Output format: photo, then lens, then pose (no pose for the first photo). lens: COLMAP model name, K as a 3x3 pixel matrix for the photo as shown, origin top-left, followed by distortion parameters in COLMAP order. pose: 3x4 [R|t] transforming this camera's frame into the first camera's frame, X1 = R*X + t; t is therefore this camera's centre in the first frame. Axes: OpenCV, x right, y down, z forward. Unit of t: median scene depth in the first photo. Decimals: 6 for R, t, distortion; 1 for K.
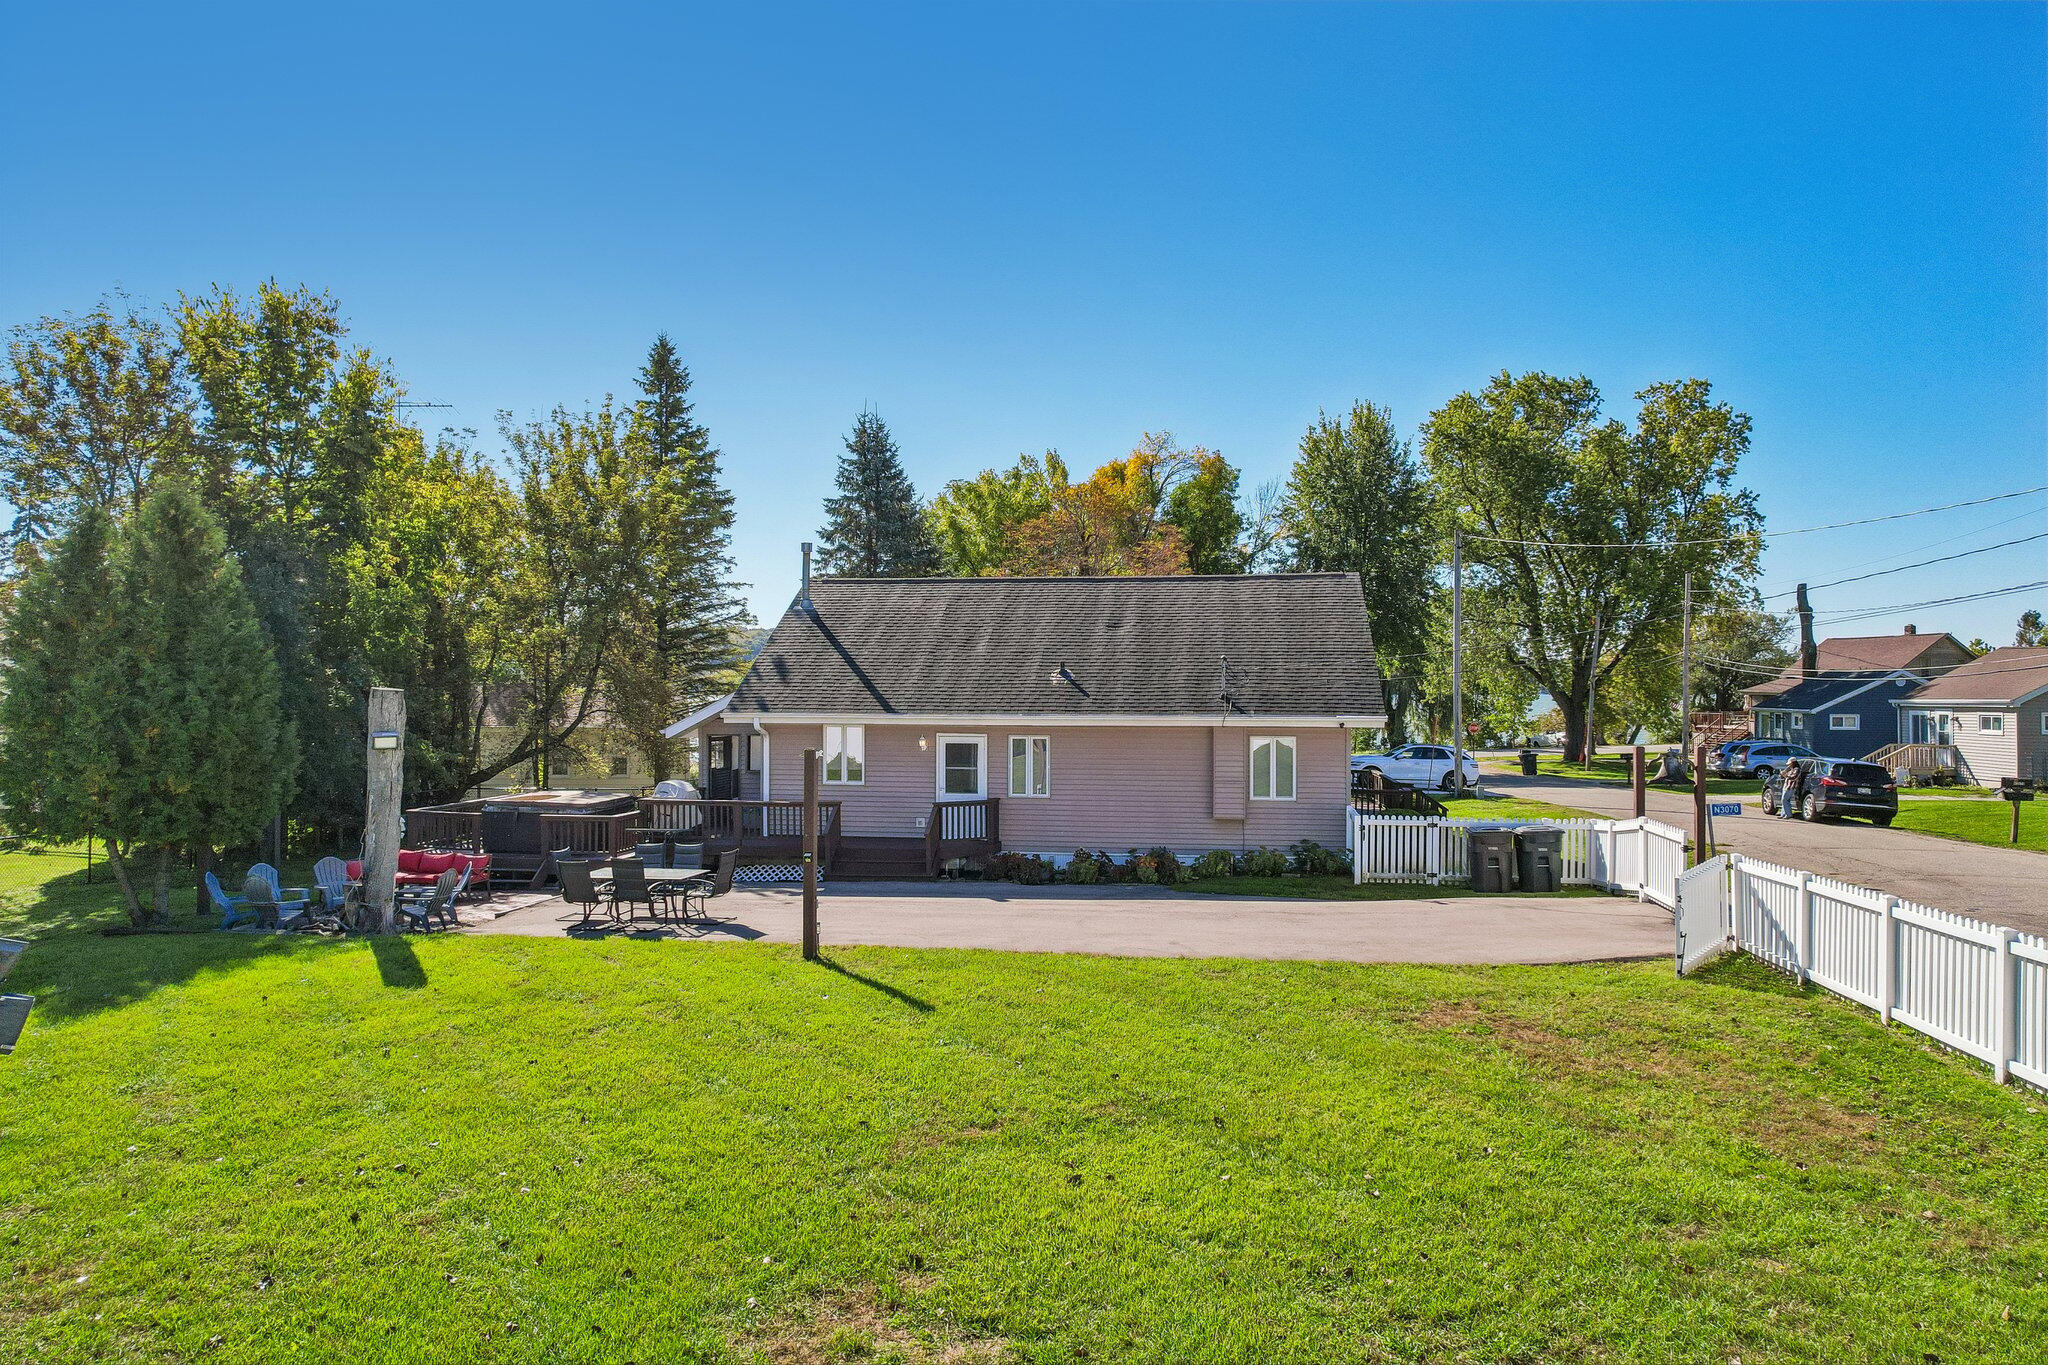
lens RADIAL K [[1337.7, 0, 1020.5], [0, 1337.7, 683.2], [0, 0, 1]] dist [-0.079620, 0.077781]
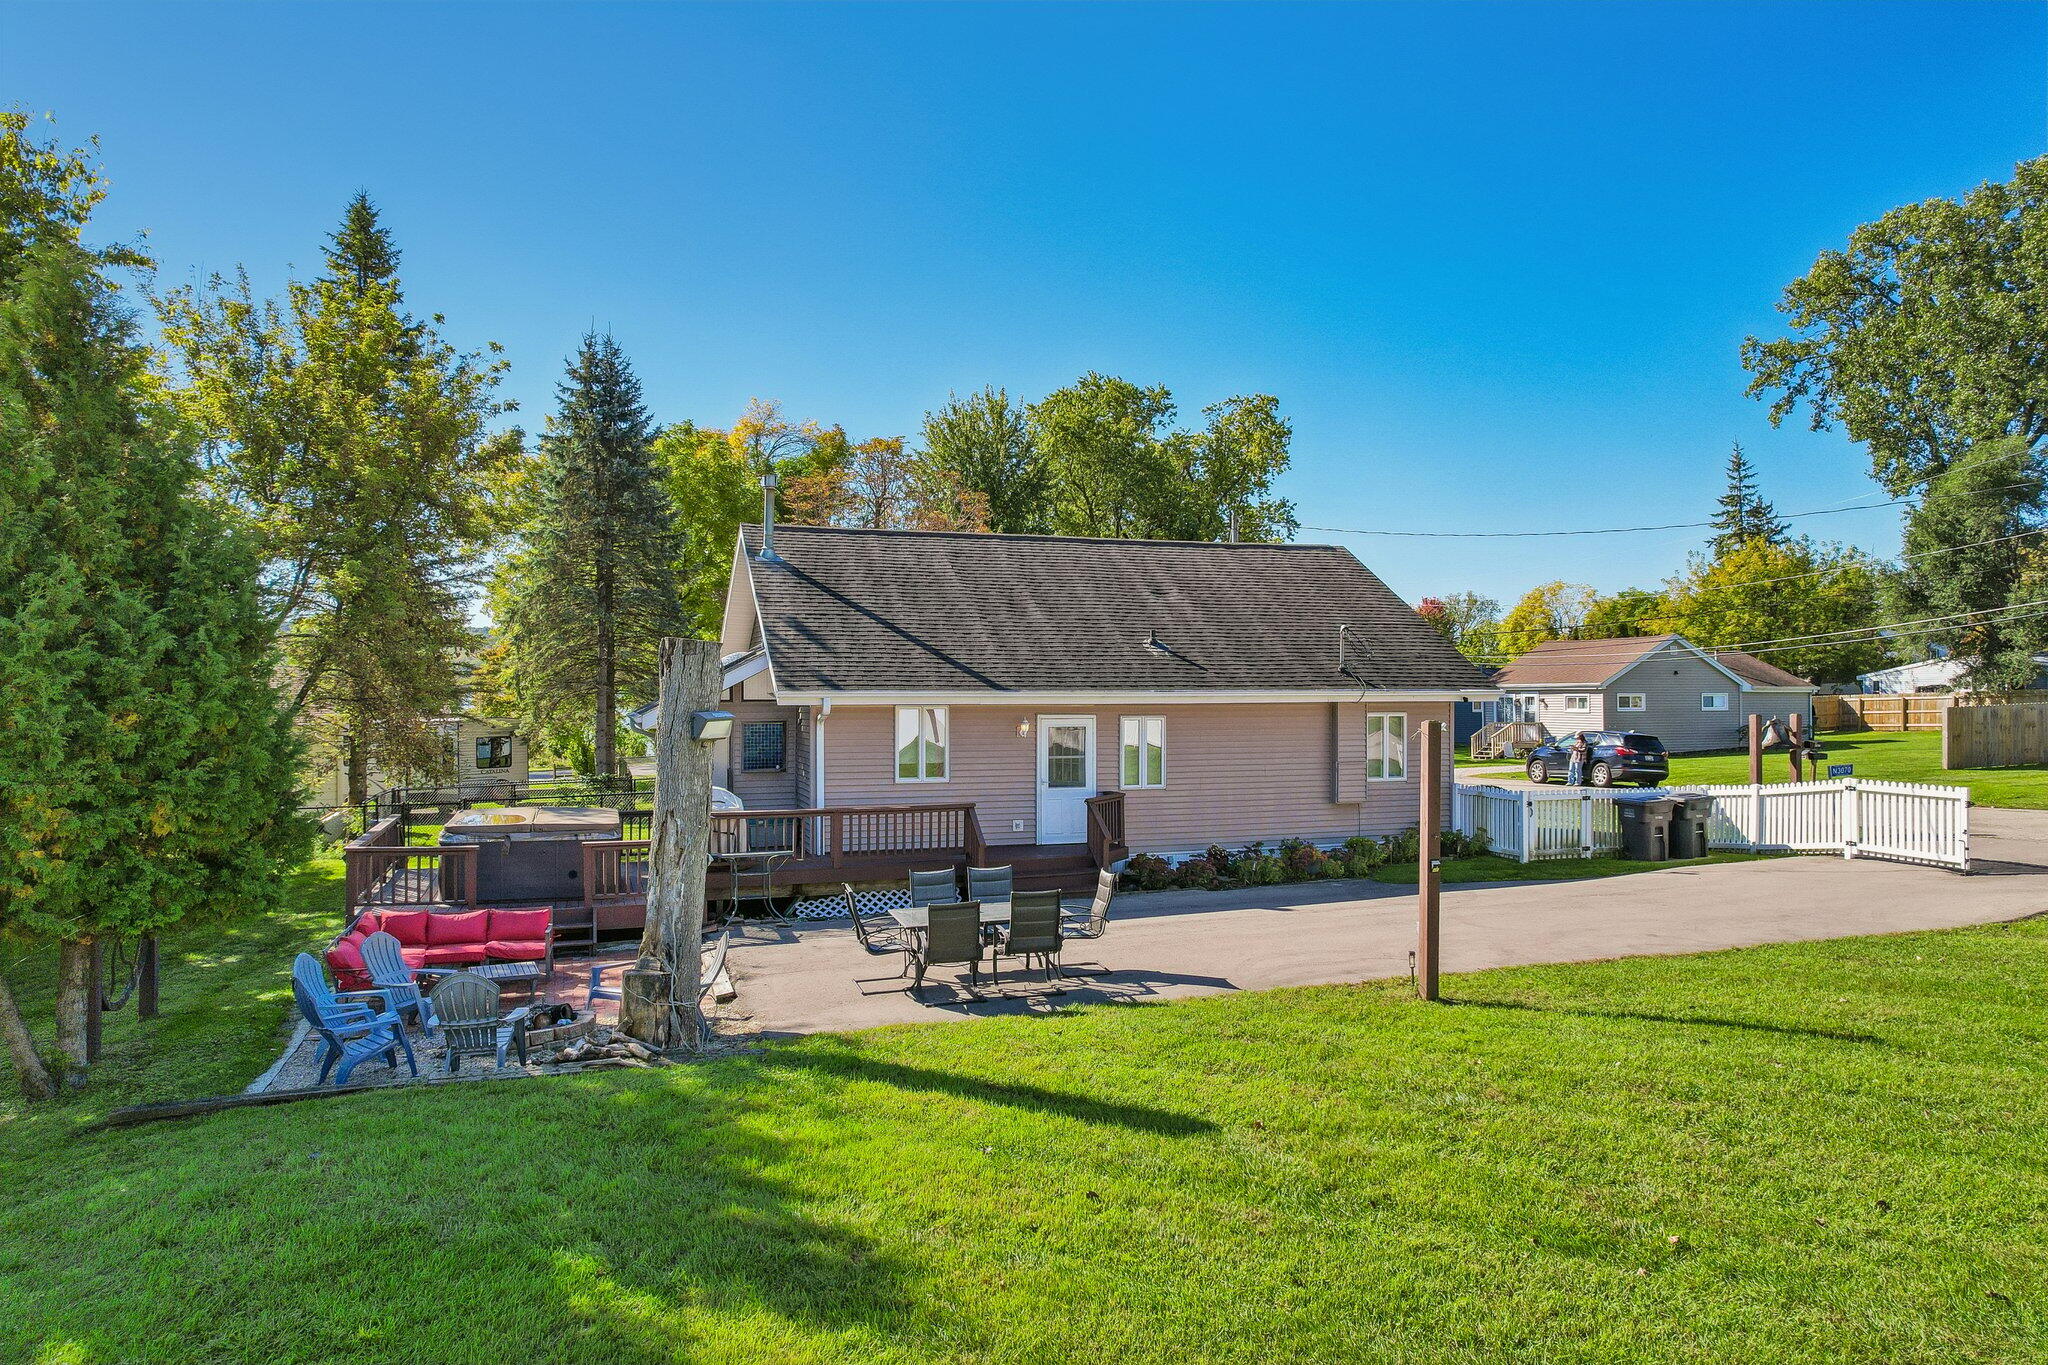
lens RADIAL K [[1337.7, 0, 1020.5], [0, 1337.7, 683.2], [0, 0, 1]] dist [-0.079620, 0.077781]
pose [[0.884429, -0.002029, 0.466670, -0.446773], [0.001476, 0.999998, 0.001549, 0.016514], [-0.466672, -0.000681, 0.884430, 0.279727]]
